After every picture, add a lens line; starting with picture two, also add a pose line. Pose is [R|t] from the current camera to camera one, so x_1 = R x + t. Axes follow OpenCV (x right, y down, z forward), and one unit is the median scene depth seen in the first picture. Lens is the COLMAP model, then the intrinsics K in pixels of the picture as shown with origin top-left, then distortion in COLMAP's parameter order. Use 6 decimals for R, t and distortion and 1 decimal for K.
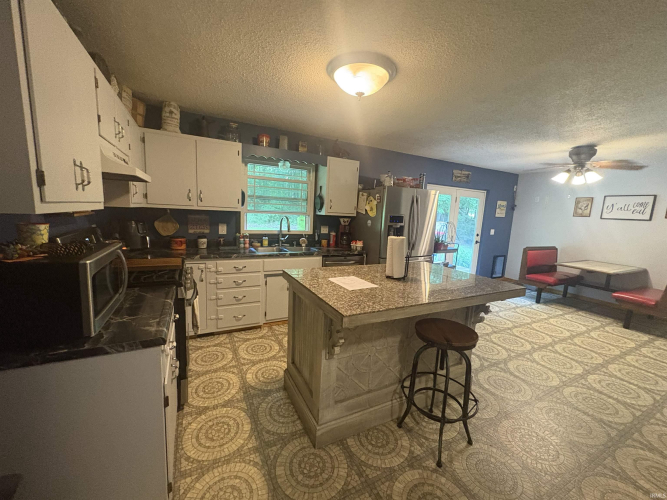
lens RADIAL K [[266.2, 0, 335.6], [0, 266.2, 249.3], [0, 0, 1]] dist [0.002173, -0.000437]
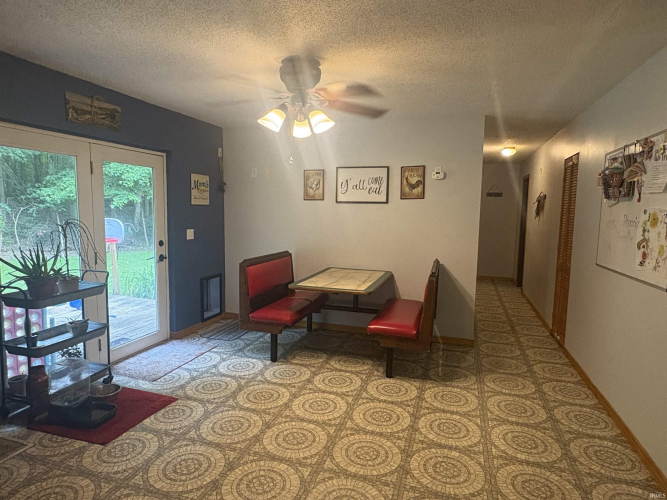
lens RADIAL K [[406.1, 0, 333.8], [0, 406.1, 250.5], [0, 0, 1]] dist [-0.004155, -0.000288]
pose [[0.702976, -0.110355, 0.702600, 0.302674], [0.121227, 0.992024, 0.034521, -0.036284], [-0.700805, 0.060907, 0.710748, 0.330411]]
